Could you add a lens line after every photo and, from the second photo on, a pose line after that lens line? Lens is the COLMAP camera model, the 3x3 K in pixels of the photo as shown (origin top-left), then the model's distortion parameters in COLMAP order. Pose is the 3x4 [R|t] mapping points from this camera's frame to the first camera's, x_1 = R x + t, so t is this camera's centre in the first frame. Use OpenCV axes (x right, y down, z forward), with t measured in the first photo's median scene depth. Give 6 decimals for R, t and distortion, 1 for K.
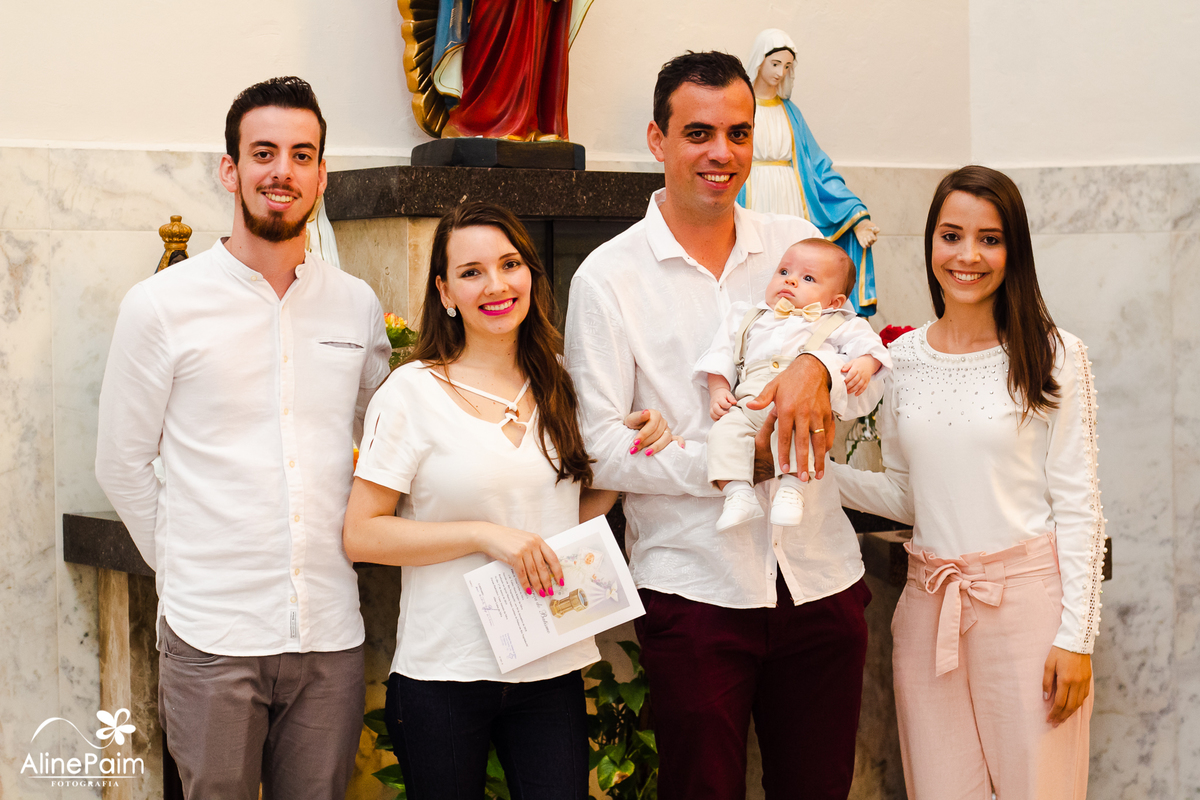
lens RADIAL K [[2851.2, 0, 581.7], [0, 2851.2, 414.6], [0, 0, 1]] dist [-0.119296, 0.176498]
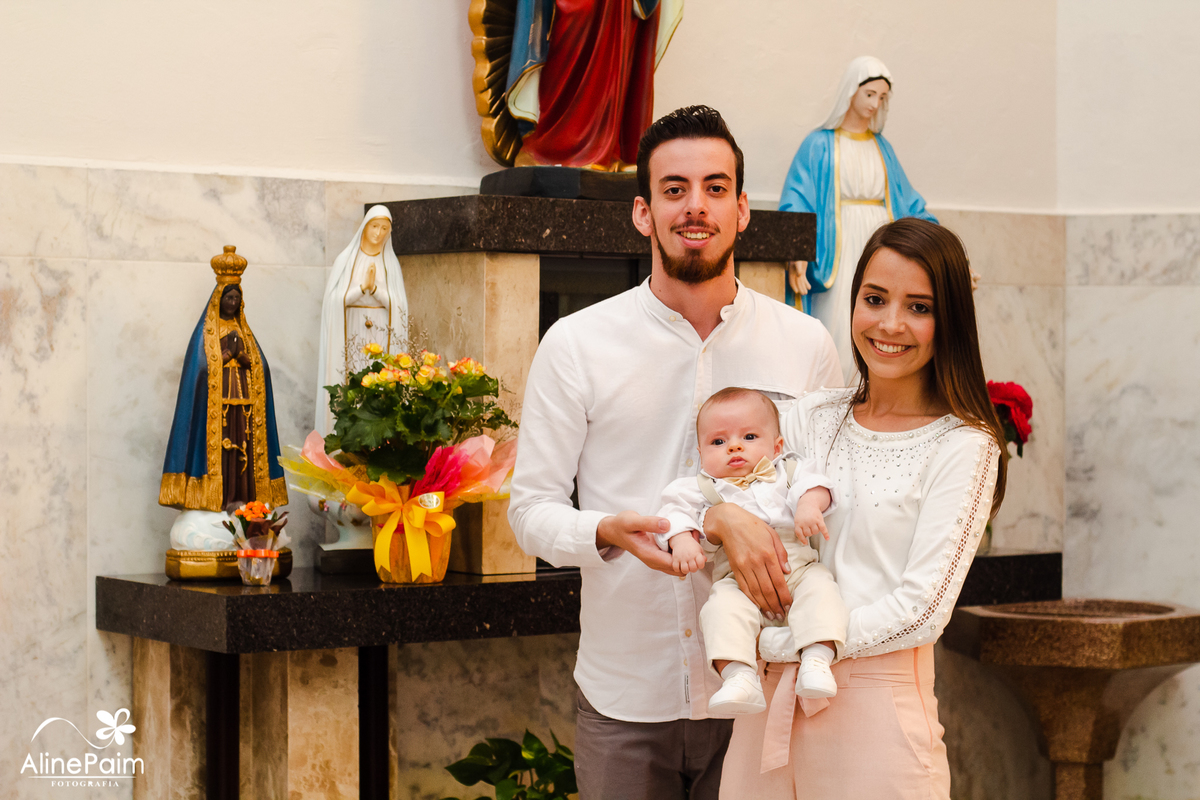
lens RADIAL K [[2802.6, 0, 577.2], [0, 2802.6, 414.5], [0, 0, 1]] dist [-0.096348, -0.119715]
pose [[0.999318, 0.015218, 0.033651, -0.058689], [-0.014571, 0.999706, -0.019376, -0.001086], [-0.033936, 0.018873, 0.999246, 0.108944]]
